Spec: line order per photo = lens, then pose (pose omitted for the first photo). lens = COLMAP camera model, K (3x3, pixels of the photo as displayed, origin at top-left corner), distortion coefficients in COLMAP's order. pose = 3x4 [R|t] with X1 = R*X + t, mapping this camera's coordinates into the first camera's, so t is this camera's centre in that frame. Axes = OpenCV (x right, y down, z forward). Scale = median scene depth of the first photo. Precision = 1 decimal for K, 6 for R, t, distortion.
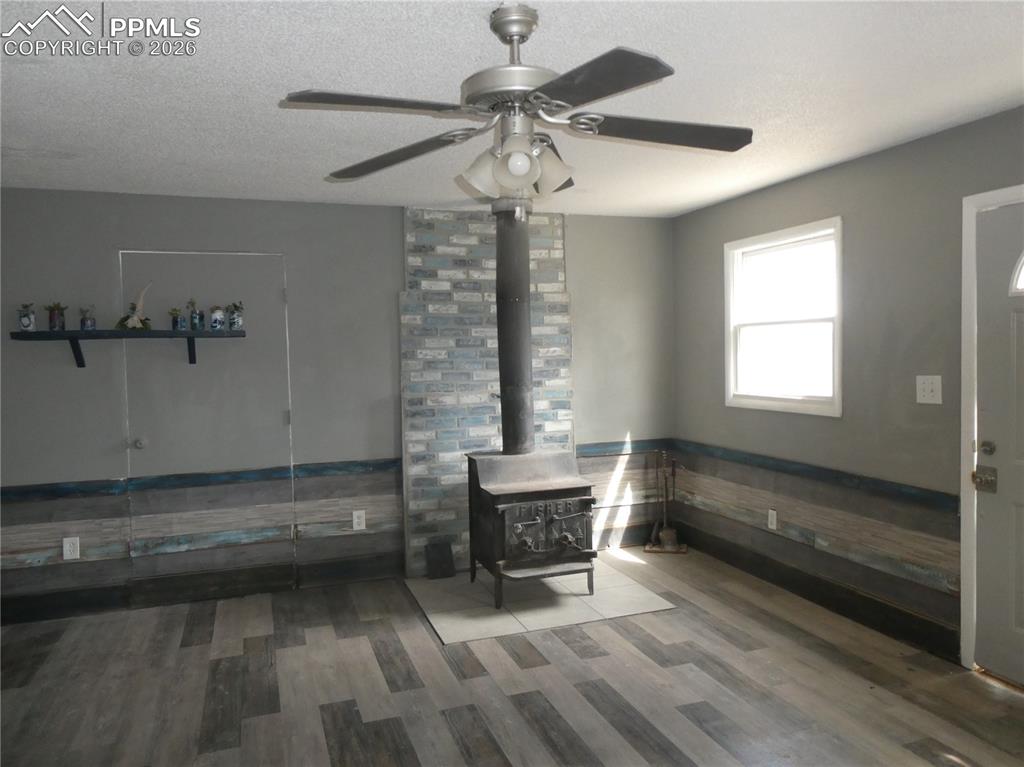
lens RADIAL K [[729.1, 0, 506.6], [0, 729.1, 384.9], [0, 0, 1]] dist [-0.012851, -0.010082]
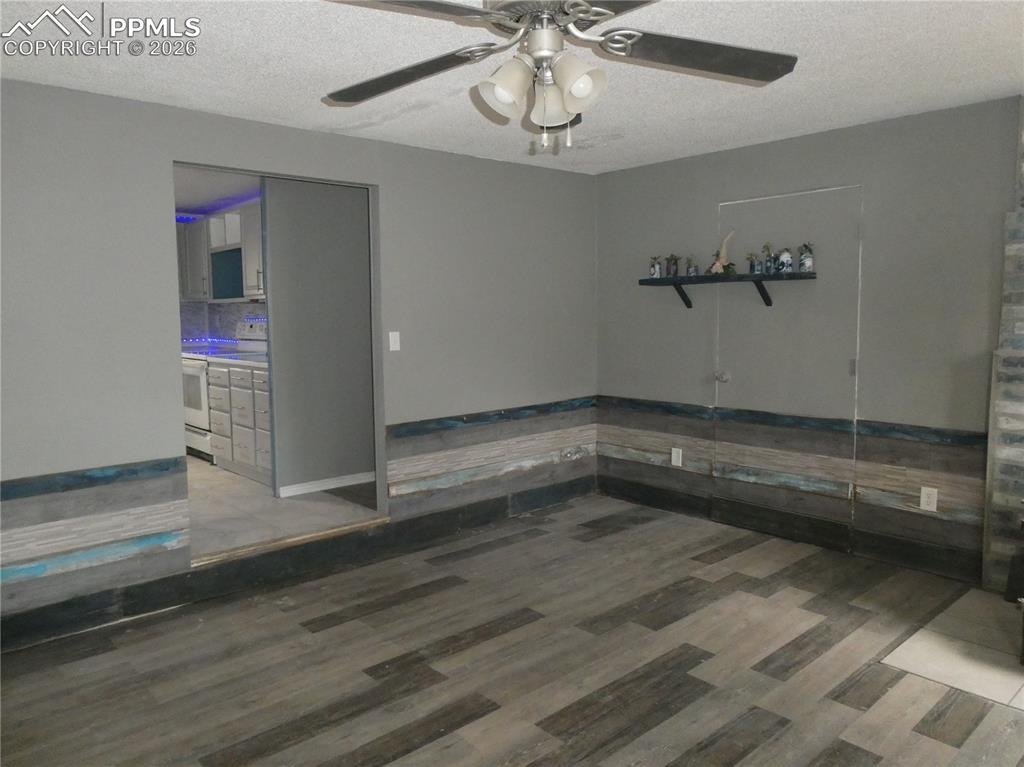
lens RADIAL K [[729.1, 0, 504.3], [0, 729.1, 381.6], [0, 0, 1]] dist [-0.012851, -0.010082]
pose [[0.362907, 0.109906, -0.925321, 0.407542], [-0.029954, 0.993883, 0.106302, -0.021720], [0.931344, -0.010861, 0.363980, 0.279779]]
